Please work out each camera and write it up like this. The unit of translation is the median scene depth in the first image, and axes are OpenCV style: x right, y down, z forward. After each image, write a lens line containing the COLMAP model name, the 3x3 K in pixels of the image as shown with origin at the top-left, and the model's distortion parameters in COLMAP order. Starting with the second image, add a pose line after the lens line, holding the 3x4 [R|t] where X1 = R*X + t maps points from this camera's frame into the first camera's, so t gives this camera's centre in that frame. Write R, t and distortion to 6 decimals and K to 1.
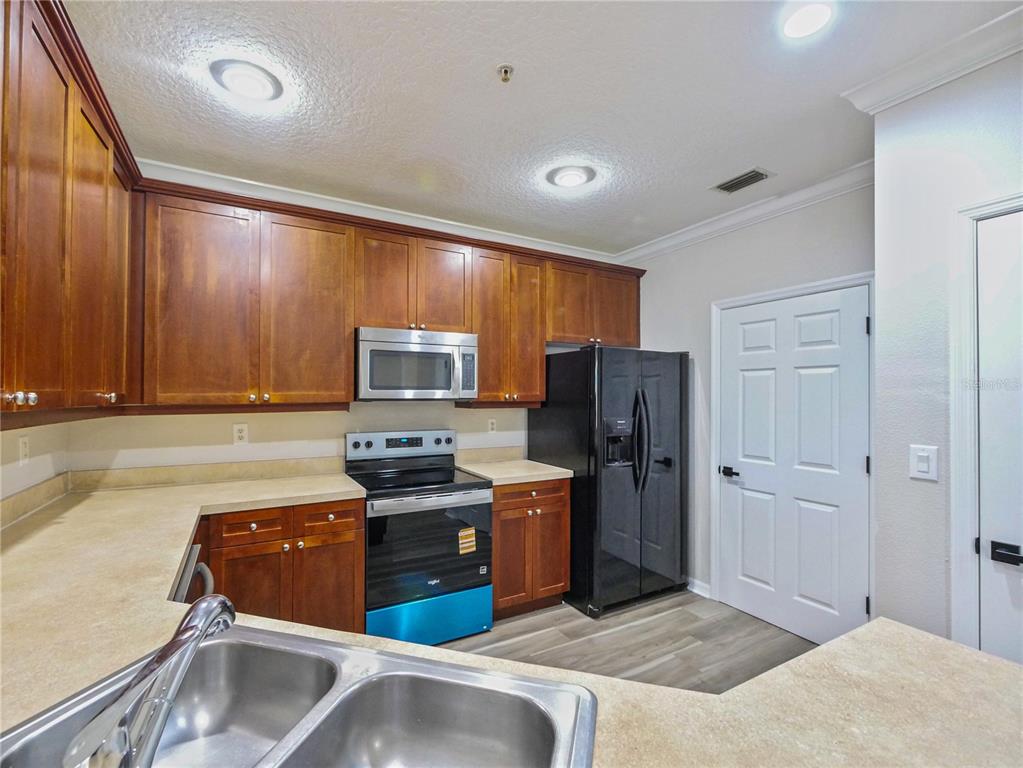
lens RADIAL K [[449.9, 0, 511.5], [0, 449.9, 384.0], [0, 0, 1]] dist [0.000669, 0.000007]
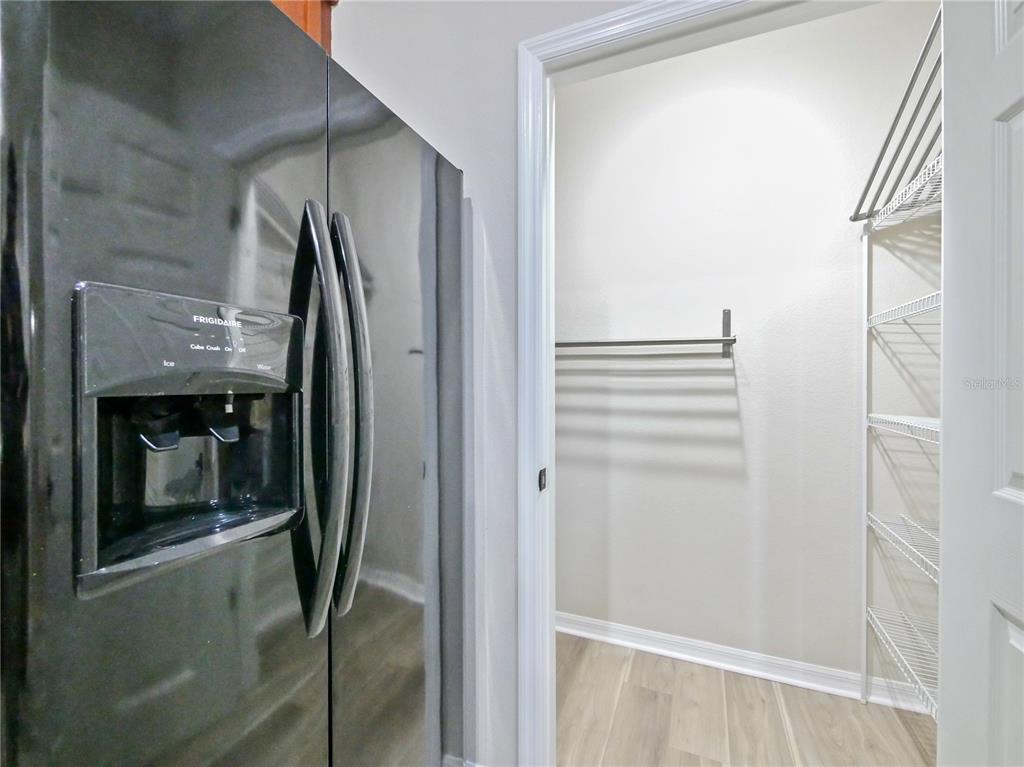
lens RADIAL K [[445.4, 0, 508.1], [0, 445.4, 384.1], [0, 0, 1]] dist [-0.000533, 0.000081]
pose [[0.807277, -0.015835, 0.589961, 0.222800], [-0.005678, 0.999385, 0.034594, 0.100560], [-0.590146, -0.031277, 0.806691, 0.739194]]
